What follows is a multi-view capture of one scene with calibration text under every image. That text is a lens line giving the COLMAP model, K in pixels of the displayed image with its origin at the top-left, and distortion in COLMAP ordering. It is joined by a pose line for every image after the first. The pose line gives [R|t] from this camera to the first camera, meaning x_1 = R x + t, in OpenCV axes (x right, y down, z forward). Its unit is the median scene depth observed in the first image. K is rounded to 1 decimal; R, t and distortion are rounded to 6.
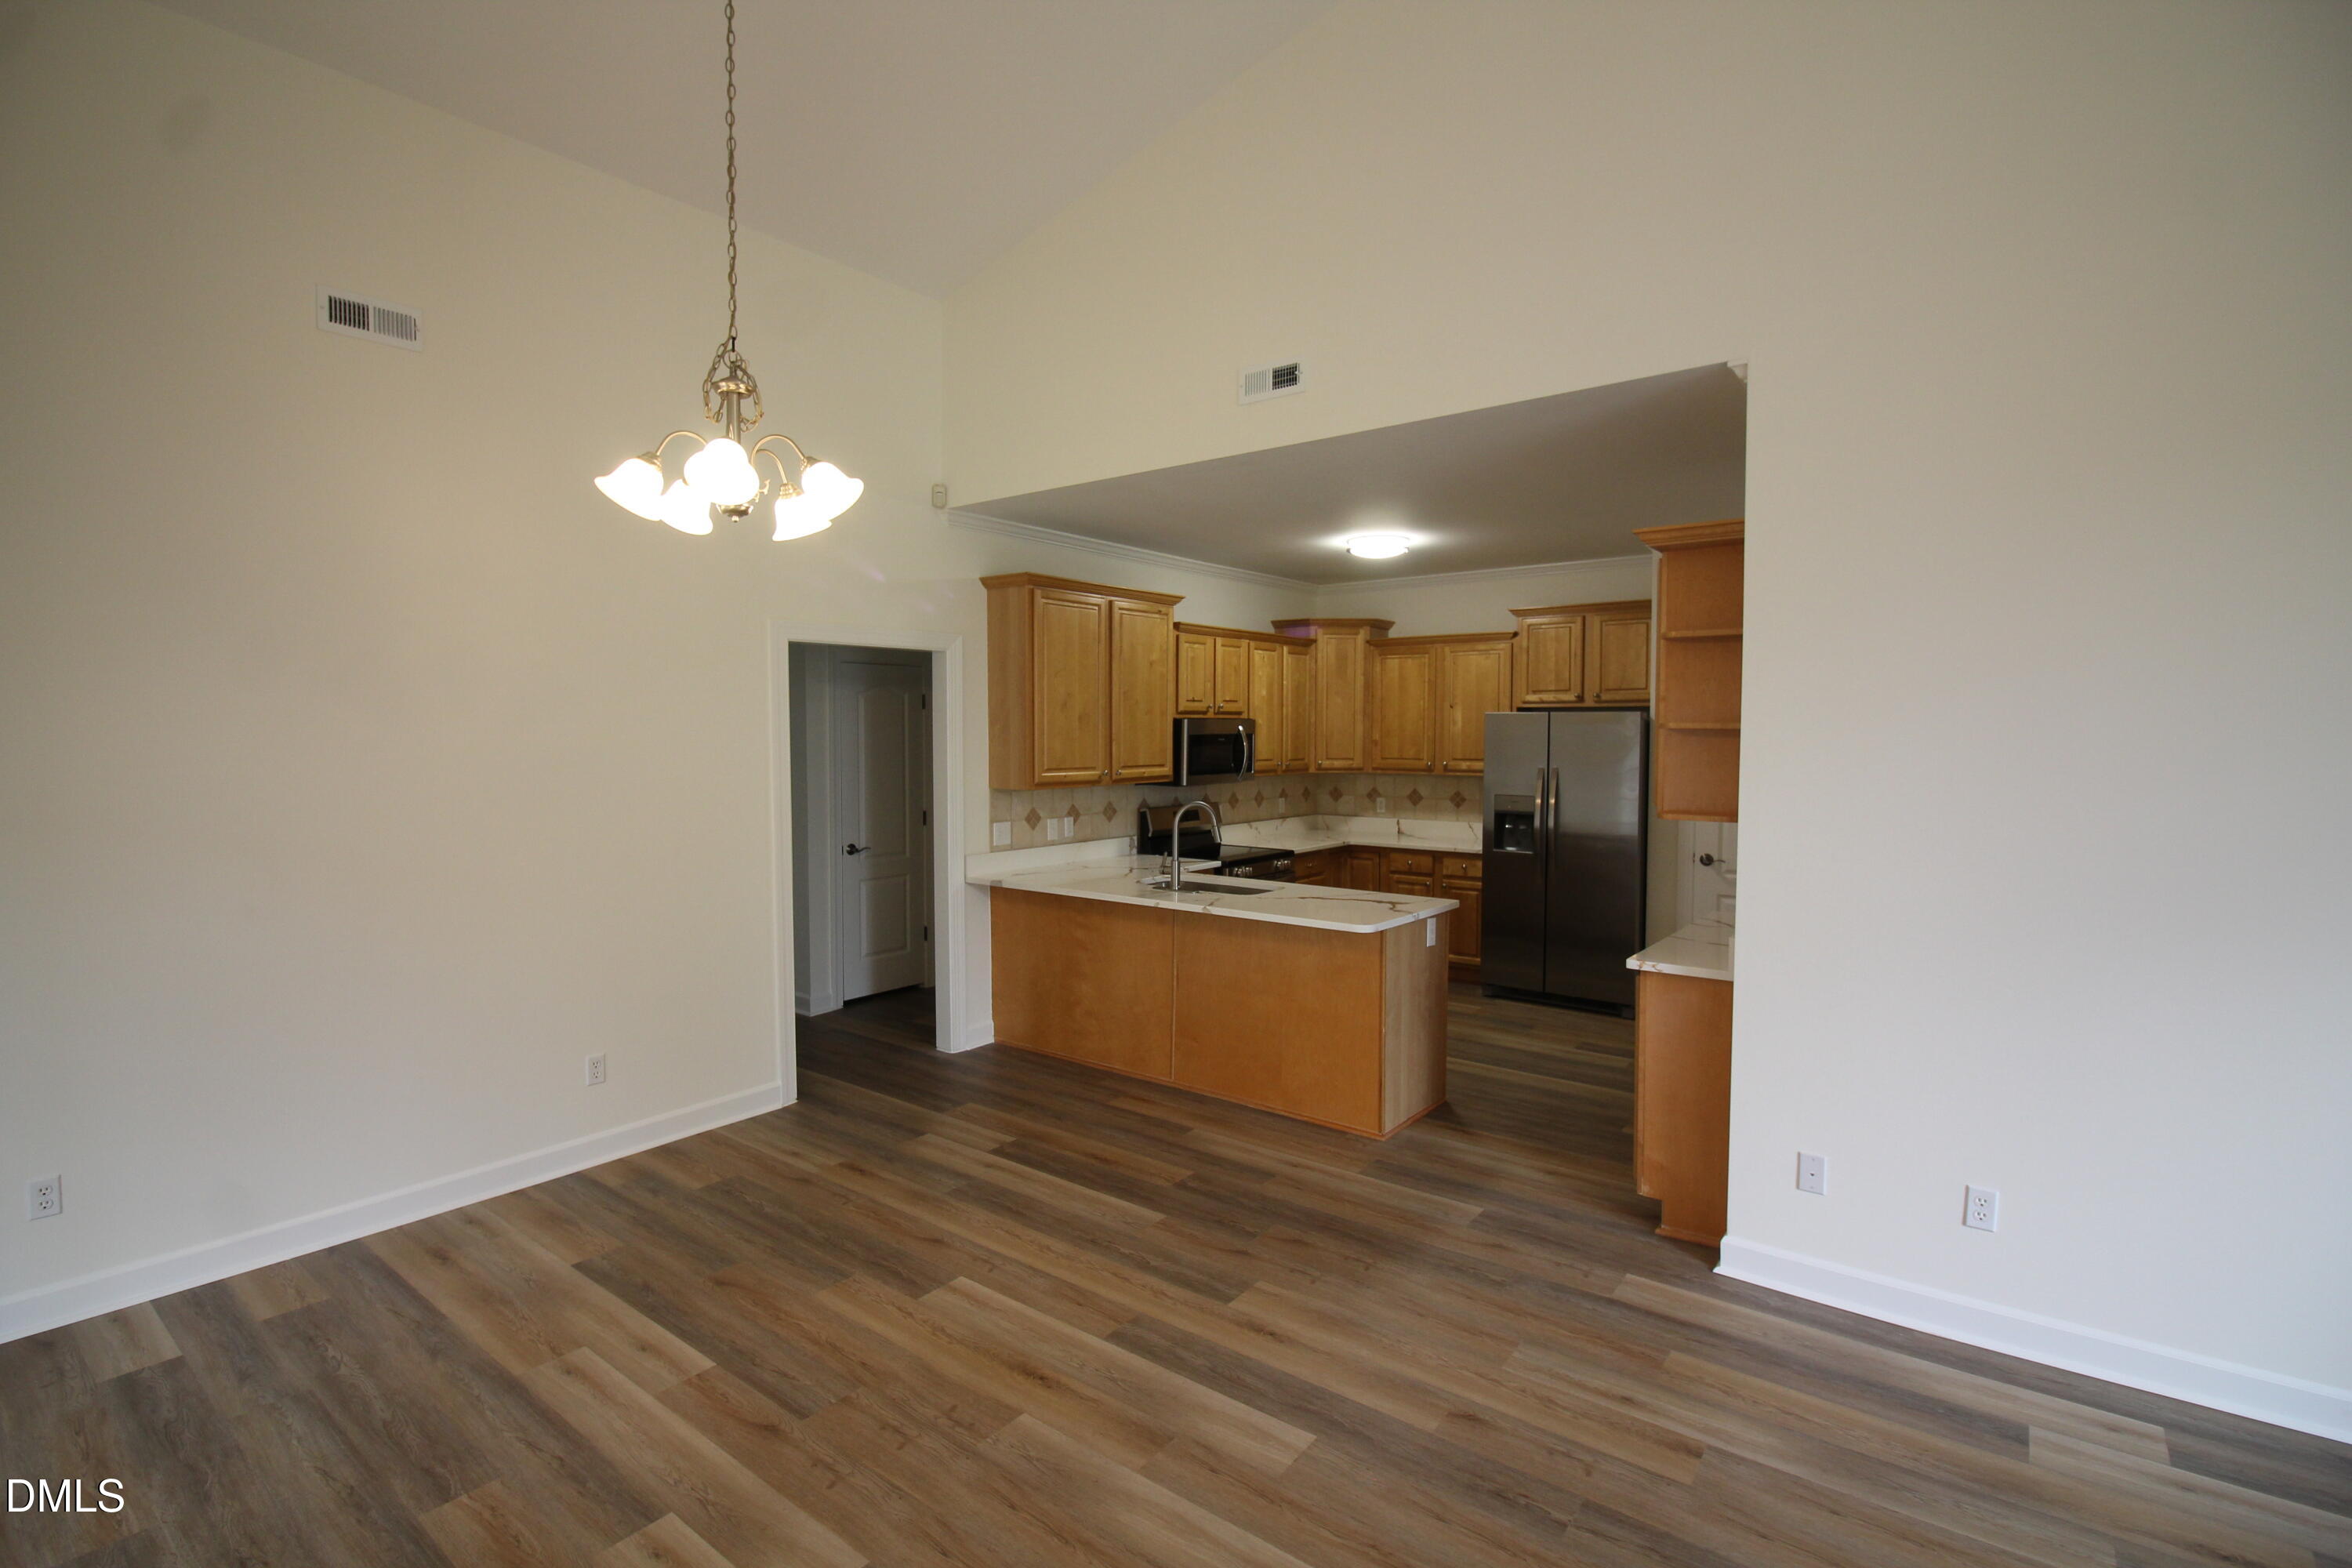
lens RADIAL K [[1088.0, 0, 1174.0], [0, 1088.0, 725.0], [0, 0, 1]] dist [-0.005798, -0.010423]
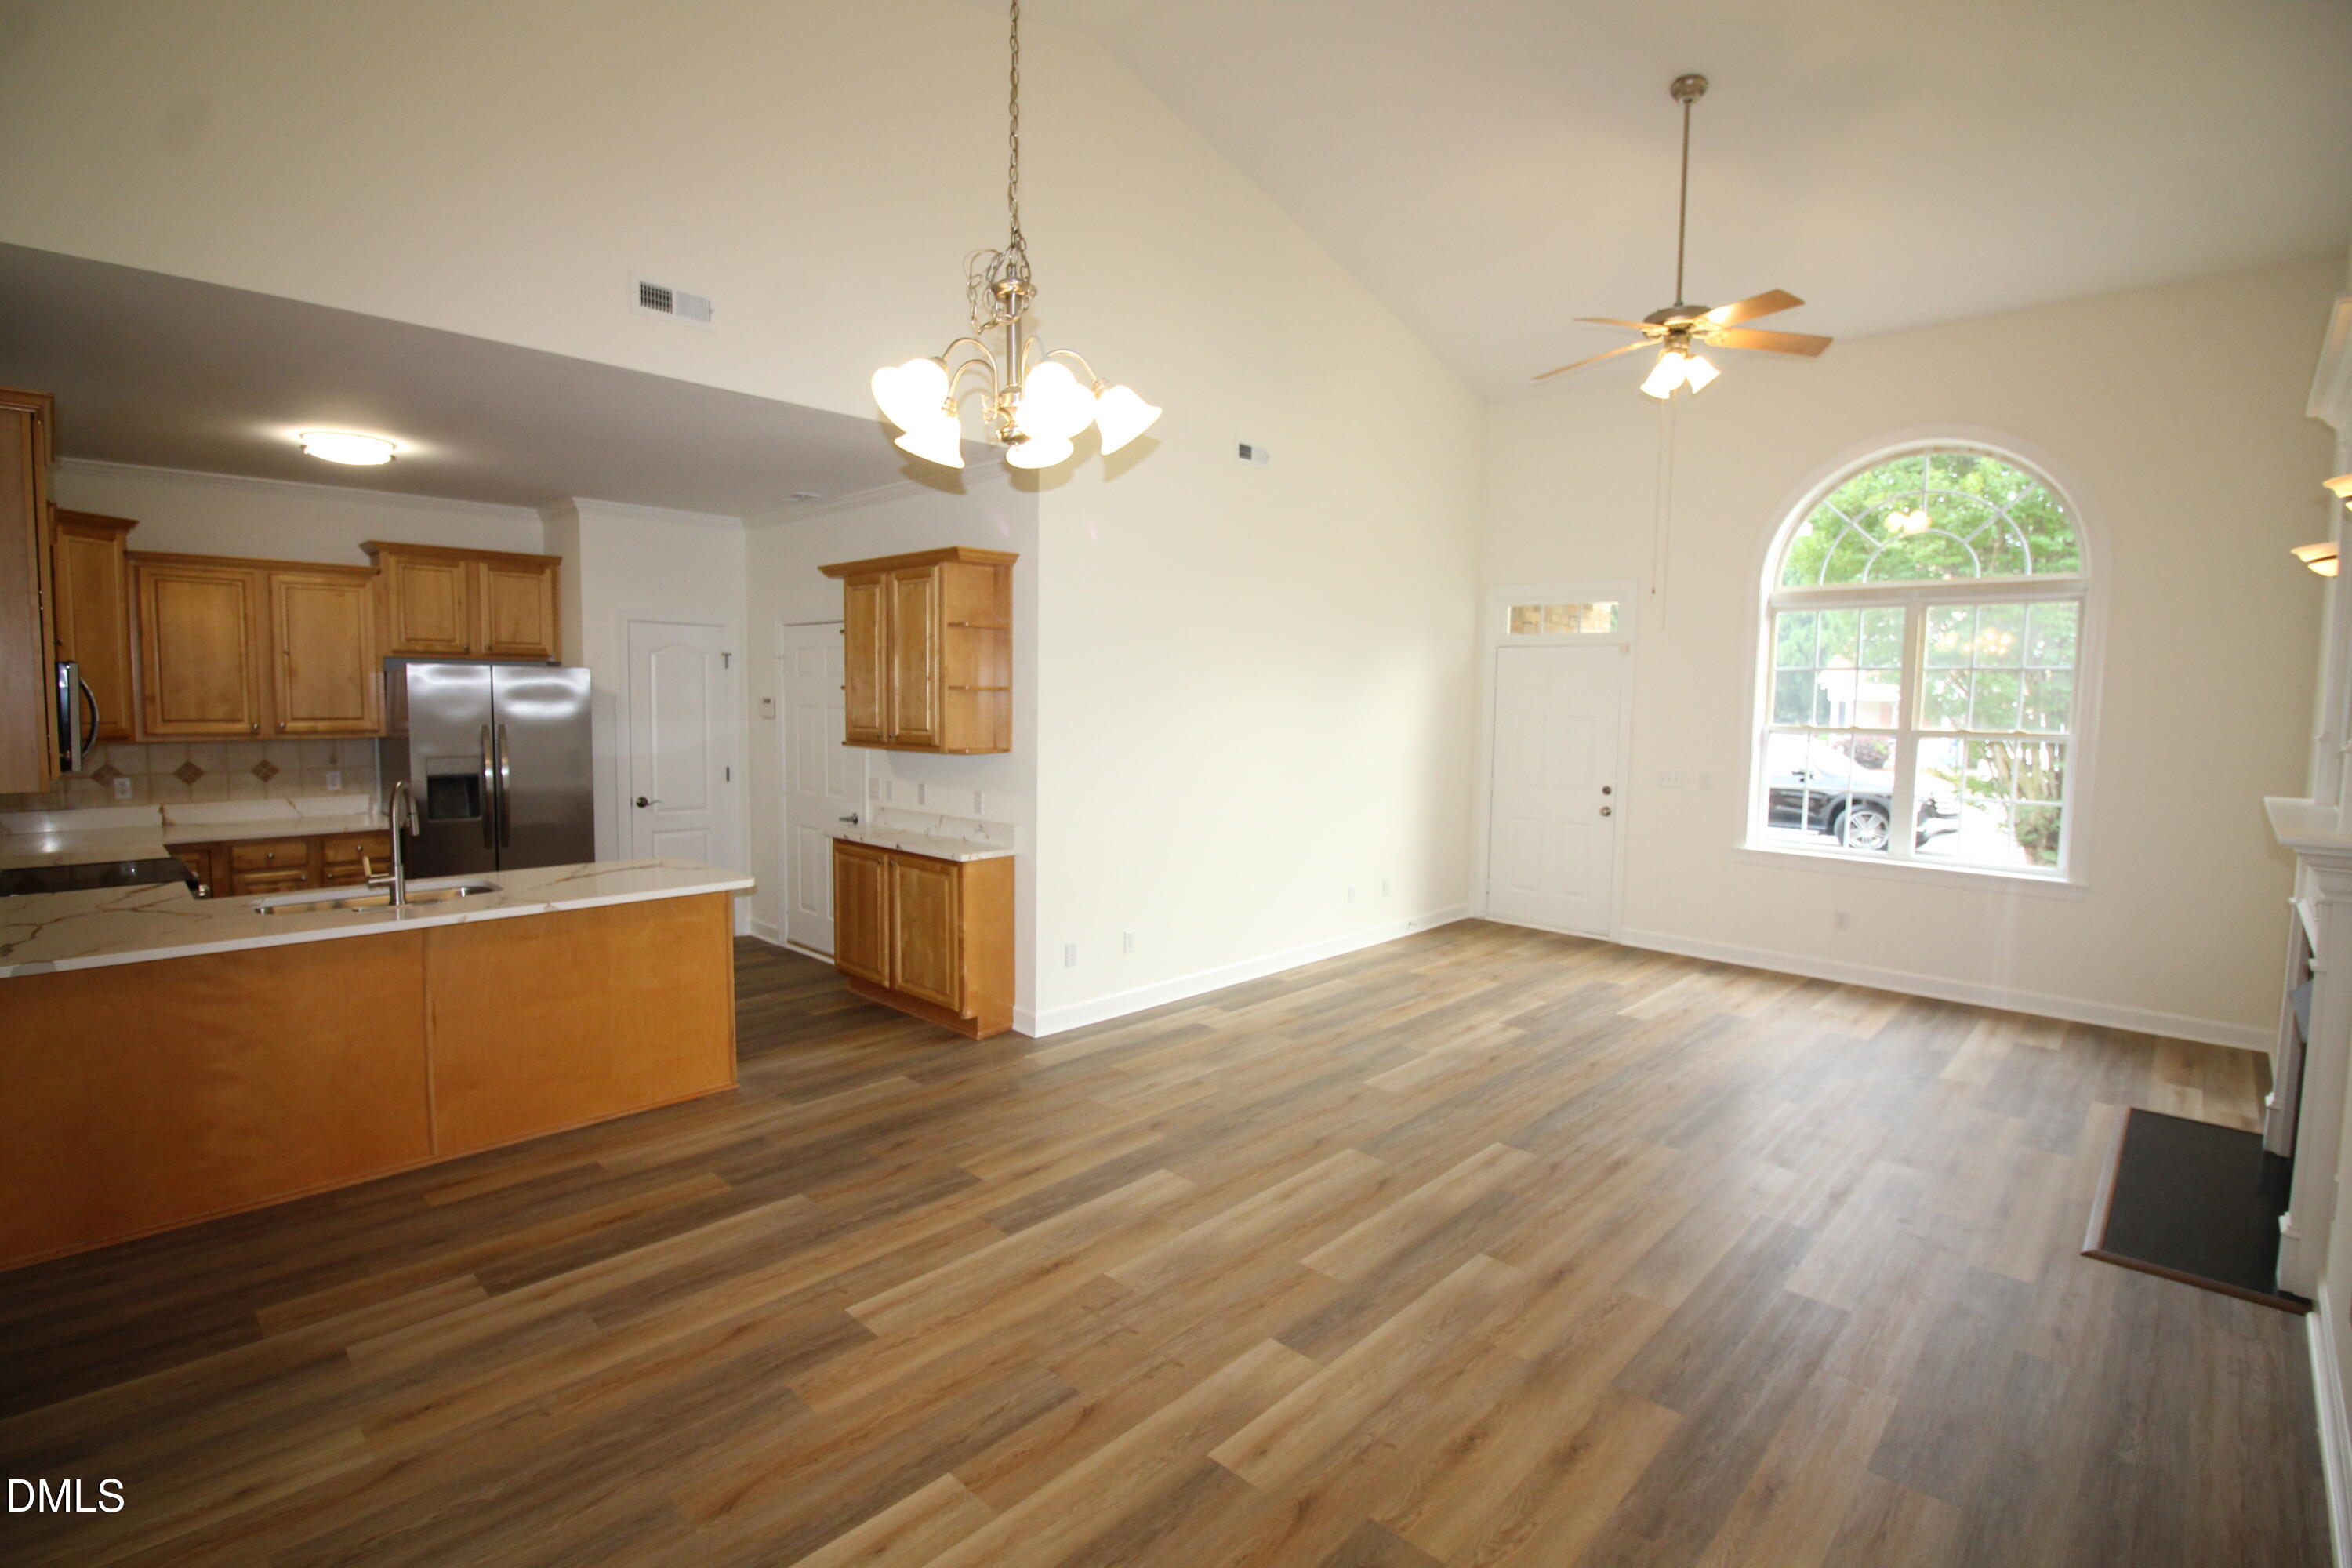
lens RADIAL K [[1088.0, 0, 1166.9], [0, 1088.0, 778.1], [0, 0, 1]] dist [-0.005798, -0.010423]
pose [[0.115348, -0.081375, 0.989986, -0.929688], [-0.013290, 0.996423, 0.083452, 0.001921], [-0.993236, -0.022783, 0.113854, 0.603832]]
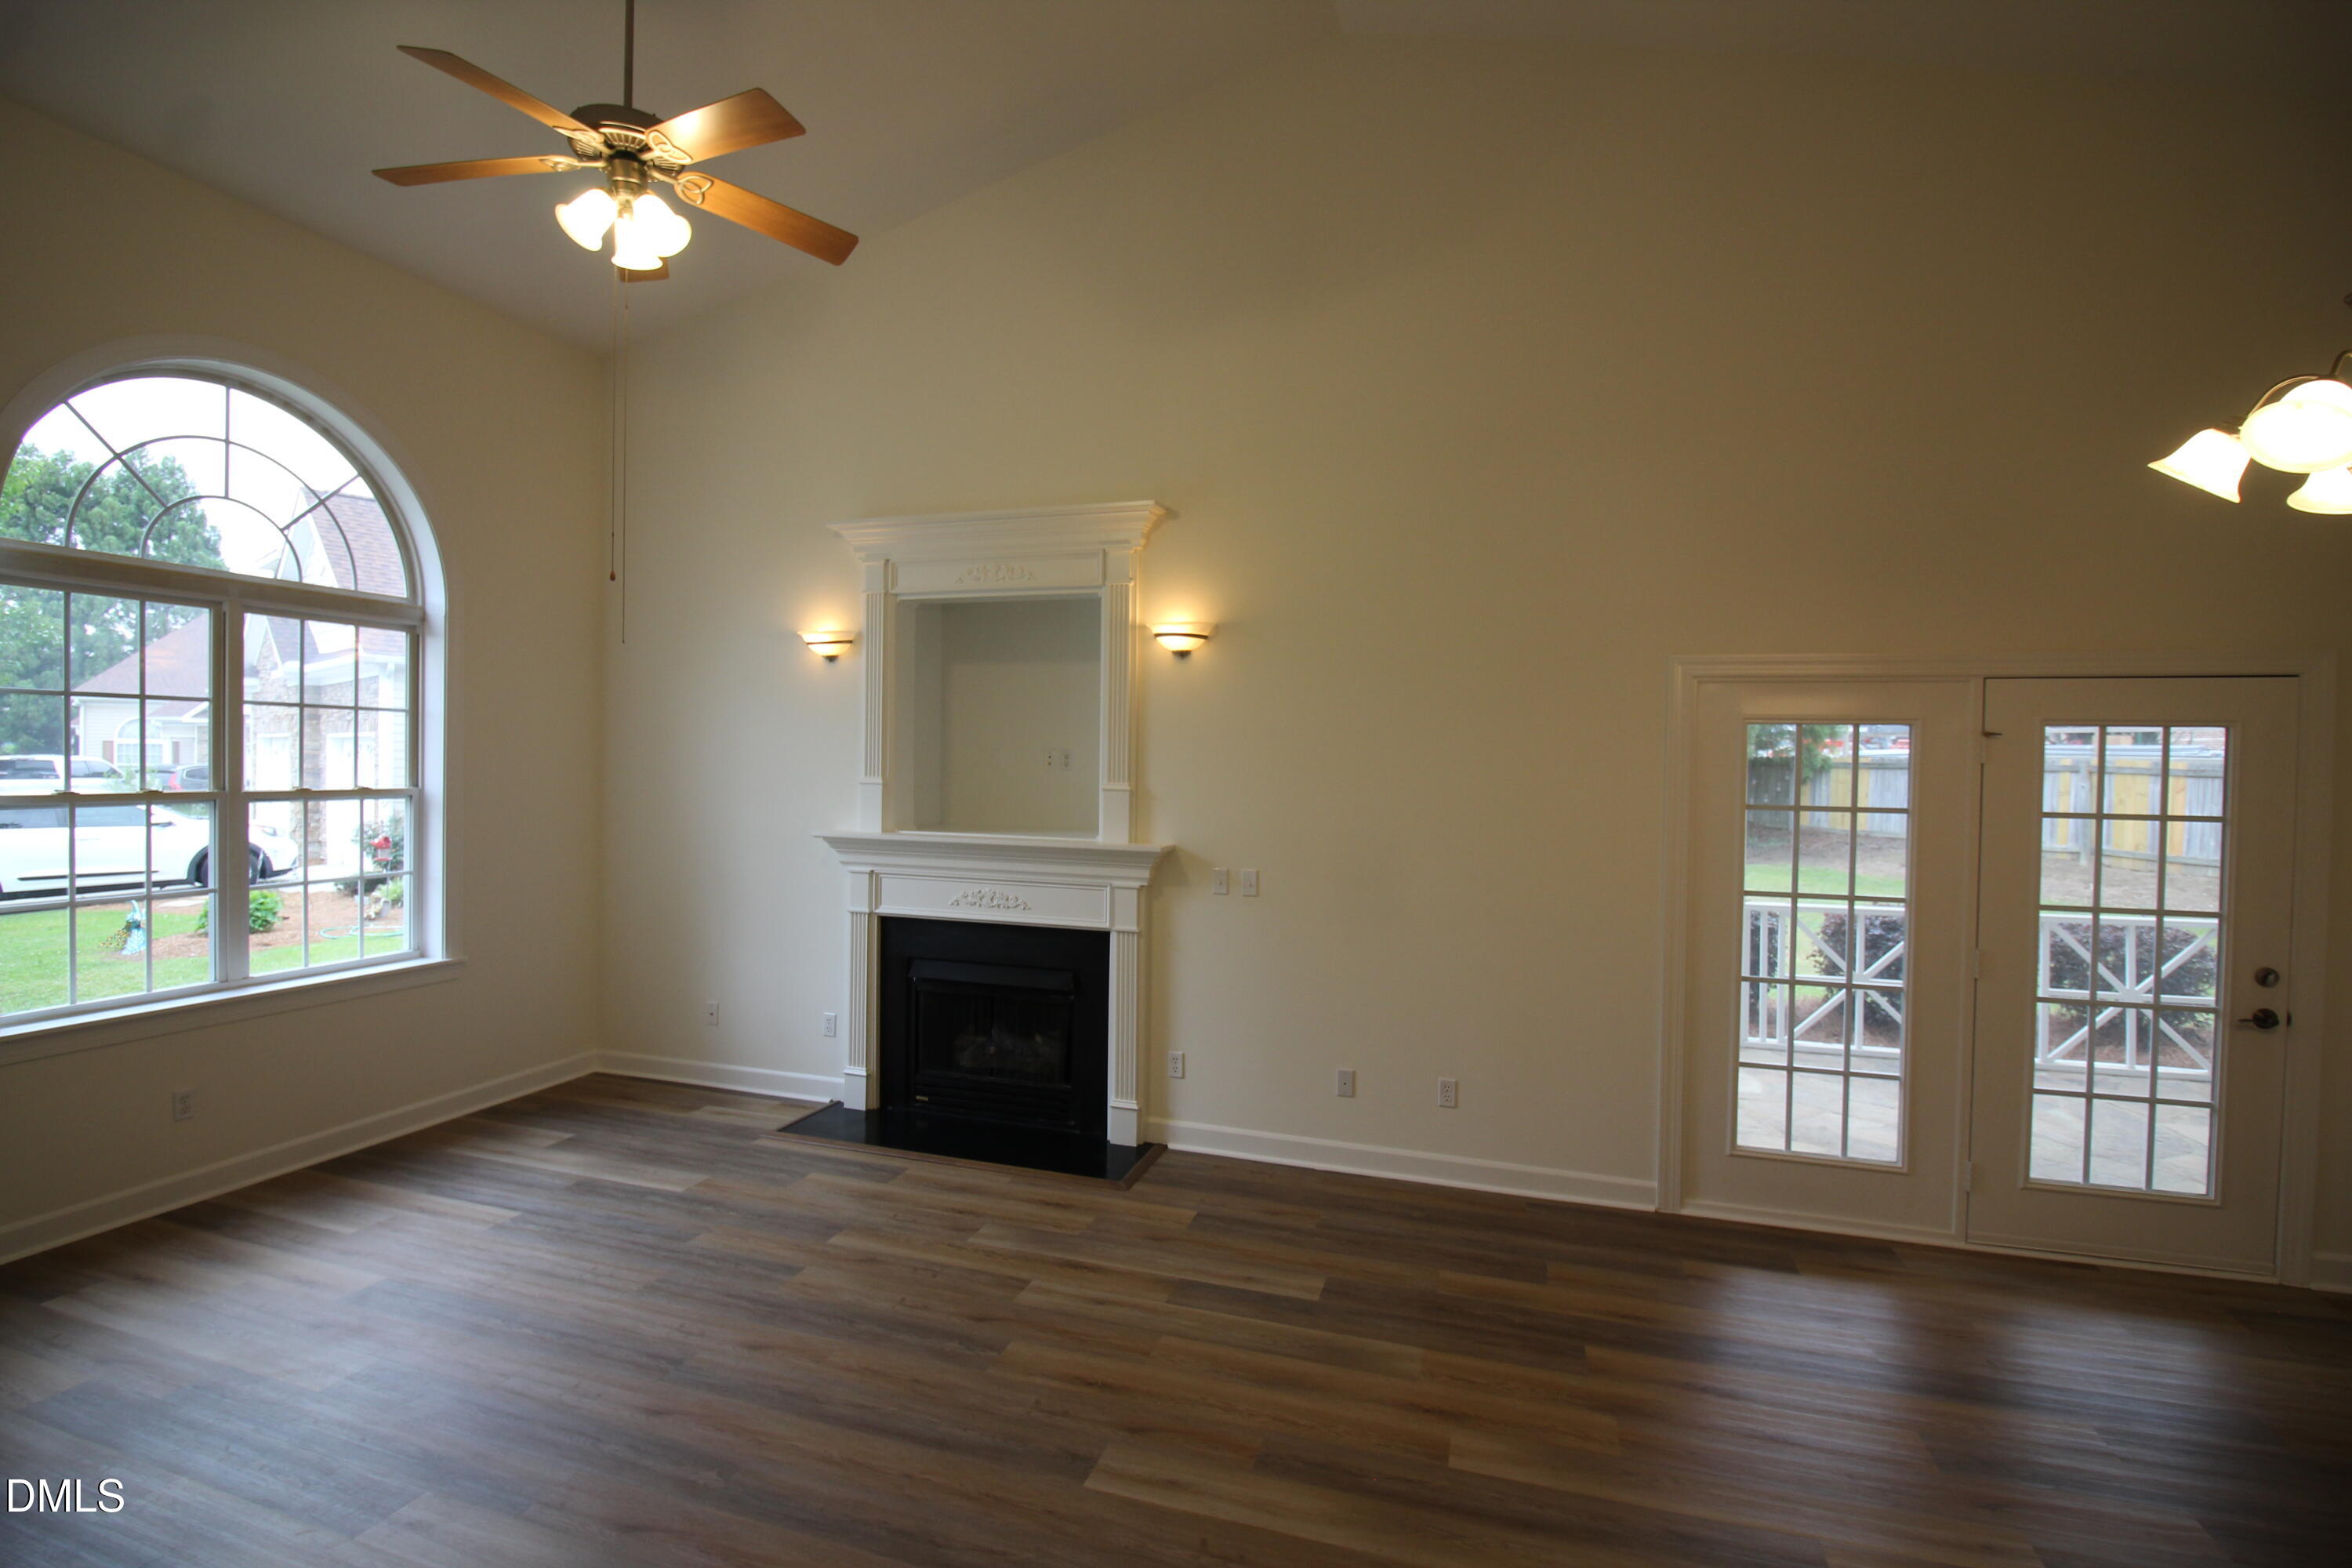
lens RADIAL K [[1088.0, 0, 1161.5], [0, 1088.0, 776.1], [0, 0, 1]] dist [-0.005798, -0.010423]
pose [[-0.945338, -0.012257, -0.325861, 0.401563], [-0.017525, 0.999759, 0.013236, 0.003060], [0.325620, 0.018223, -0.945325, 1.055319]]
